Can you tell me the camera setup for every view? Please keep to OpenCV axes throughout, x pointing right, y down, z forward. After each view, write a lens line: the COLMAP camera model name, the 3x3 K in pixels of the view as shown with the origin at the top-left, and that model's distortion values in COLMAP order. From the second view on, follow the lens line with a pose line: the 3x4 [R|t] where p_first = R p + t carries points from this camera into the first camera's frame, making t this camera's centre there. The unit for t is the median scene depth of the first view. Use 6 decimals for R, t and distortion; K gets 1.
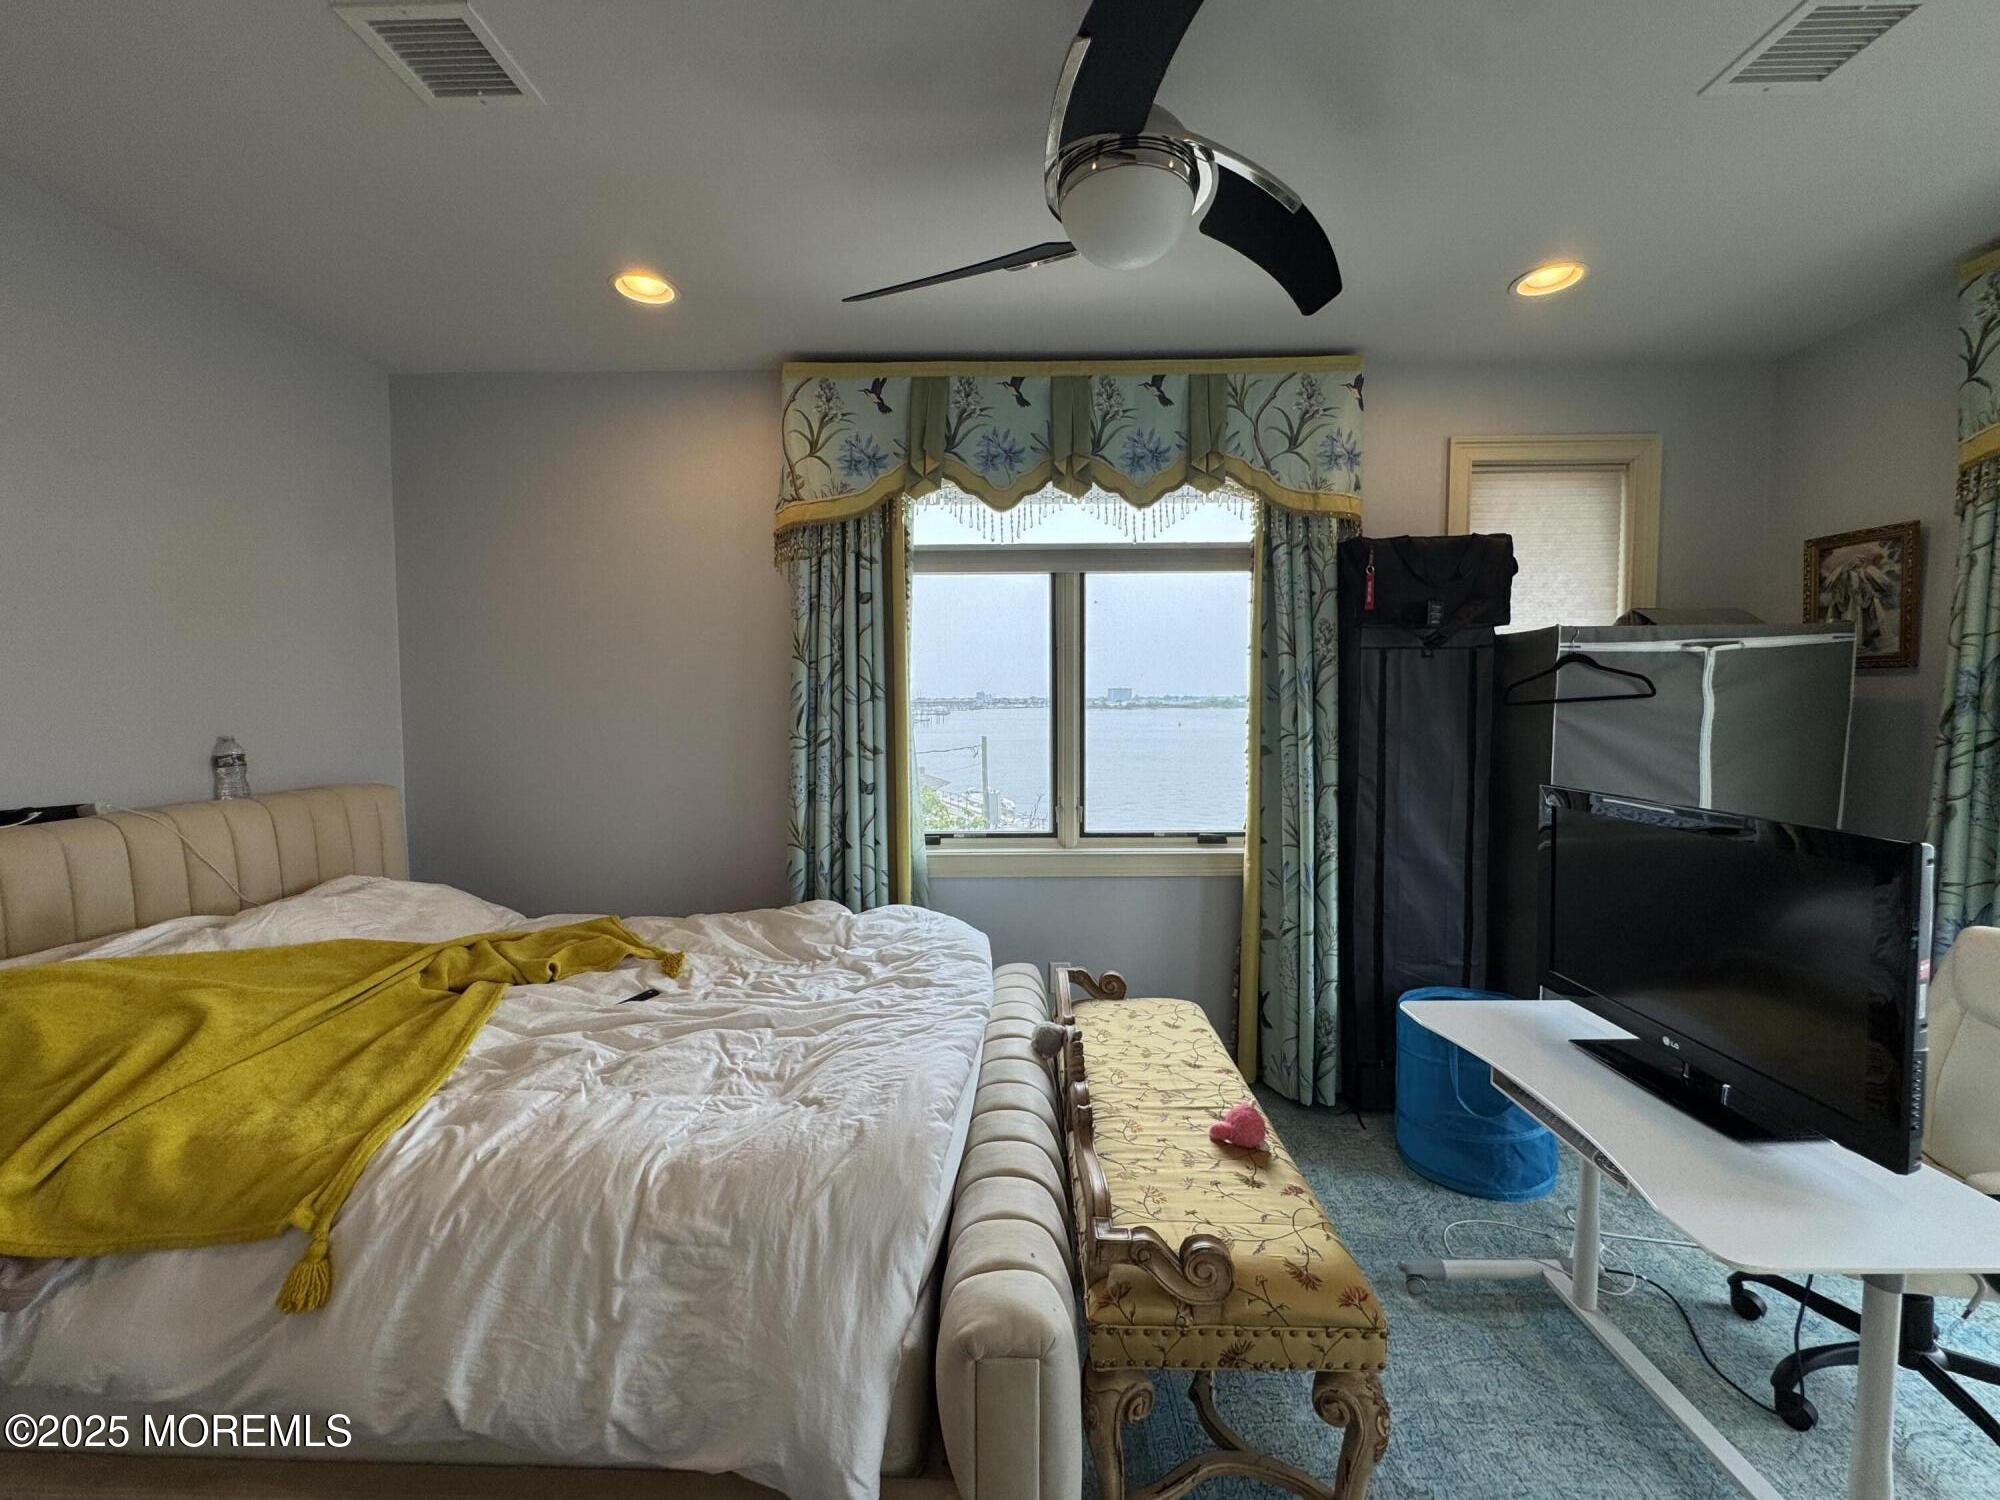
lens RADIAL K [[801.3, 0, 999.7], [0, 801.3, 745.5], [0, 0, 1]] dist [-0.002832, 0.000372]
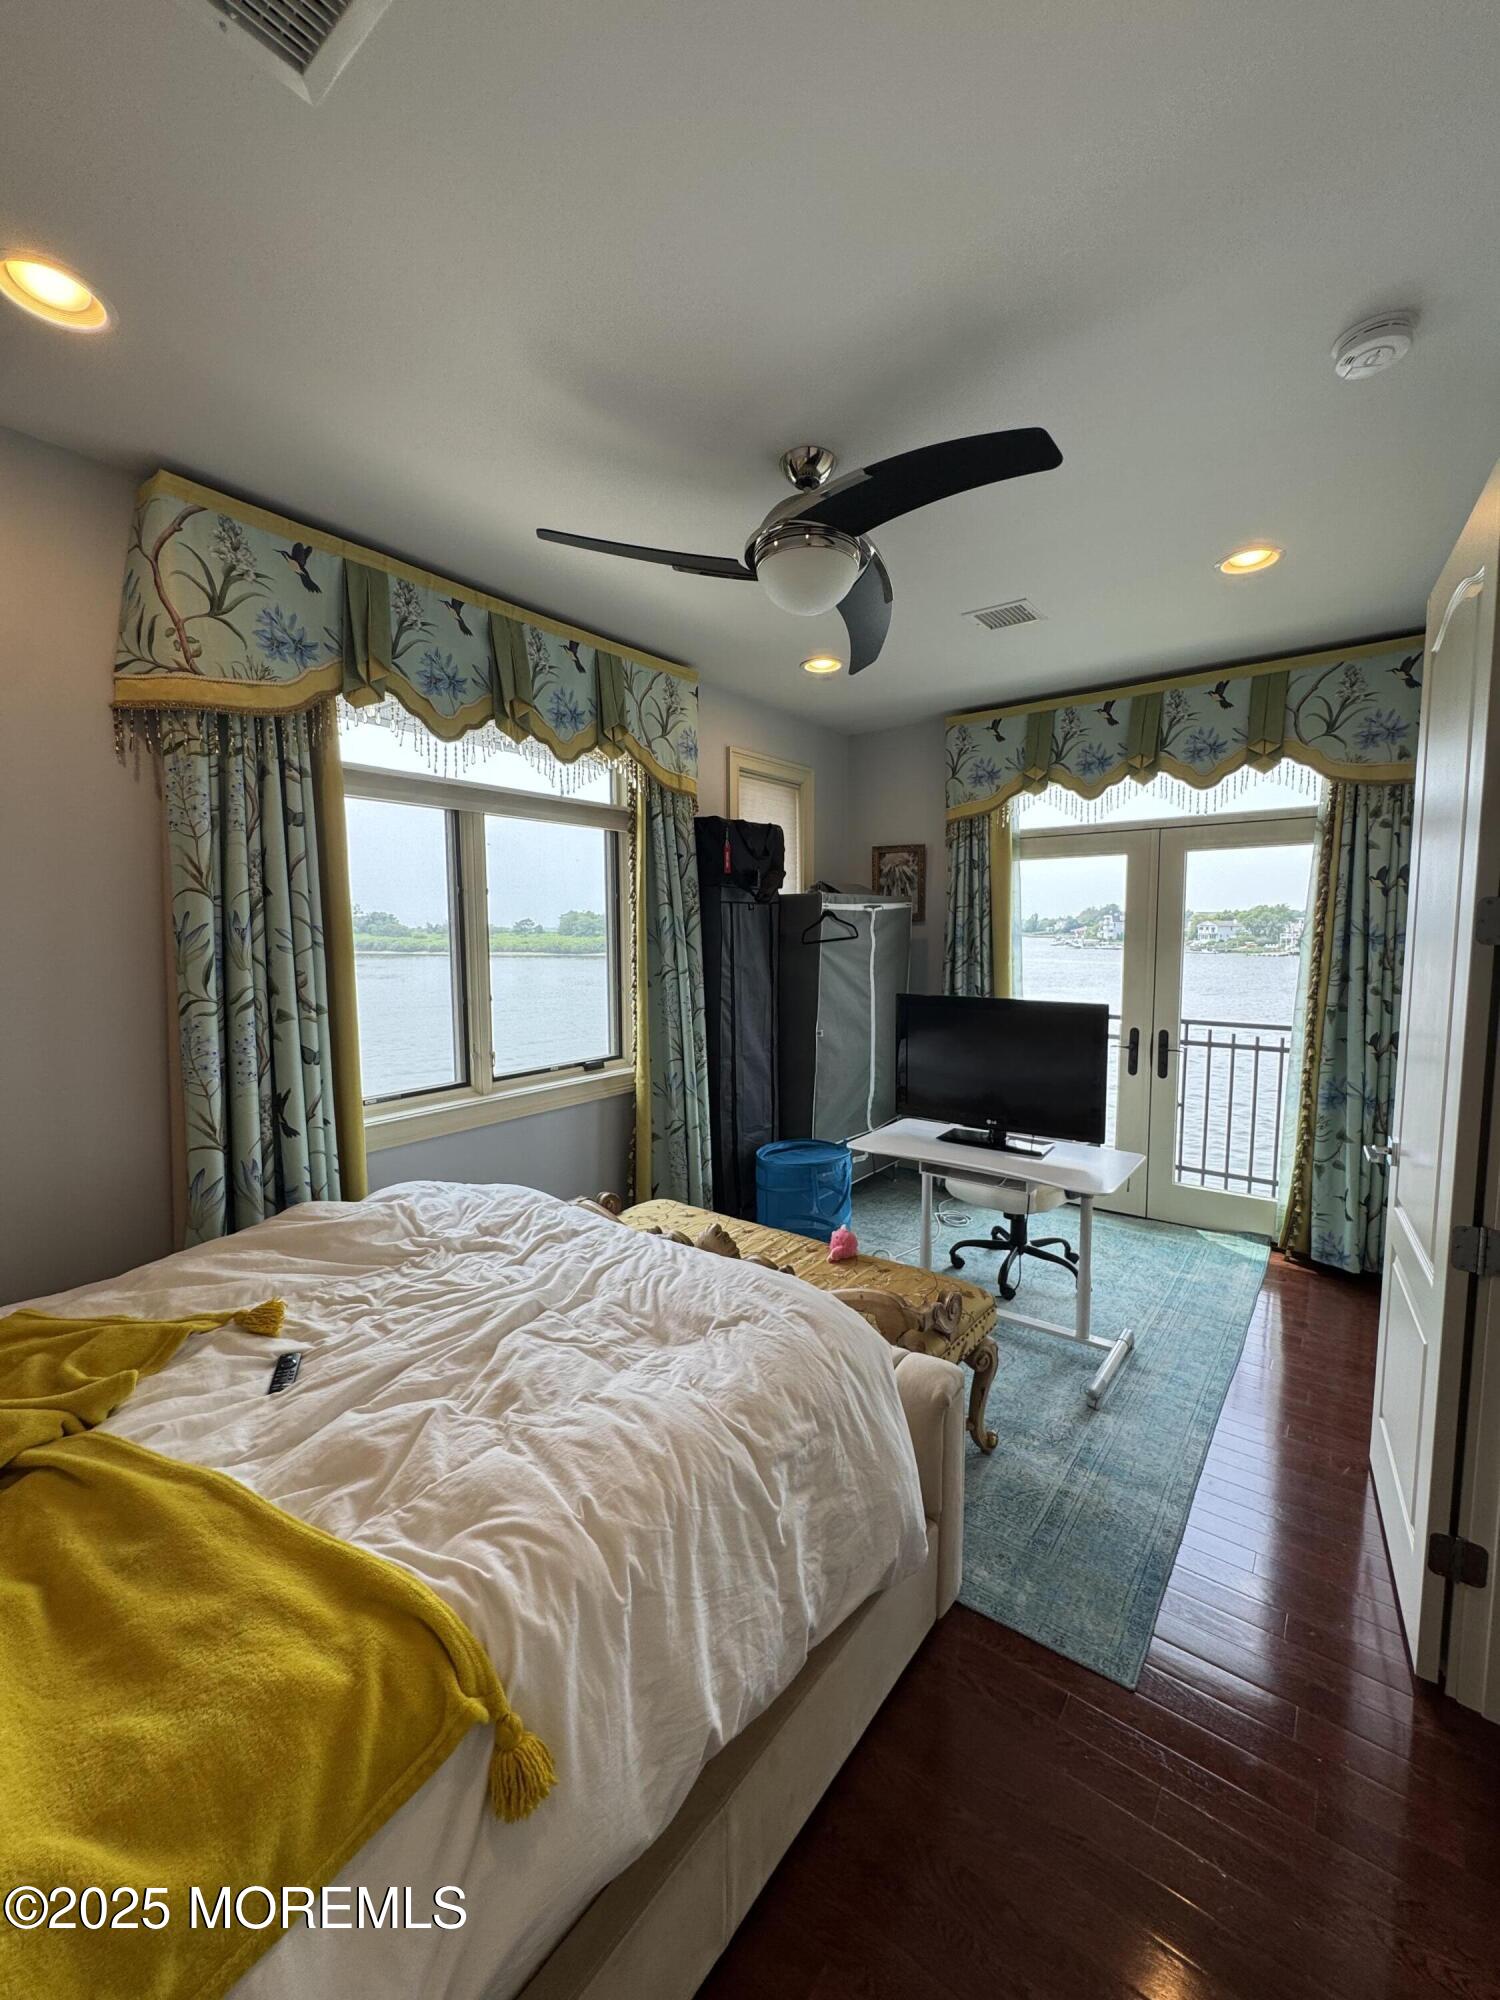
lens RADIAL K [[801.3, 0, 755.6], [0, 801.3, 996.2], [0, 0, 1]] dist [-0.002832, 0.000372]
pose [[0.594917, -0.065038, 0.801152, -0.550373], [0.047938, 0.997818, 0.045406, -0.023212], [-0.802356, 0.011393, 0.596736, 0.165943]]
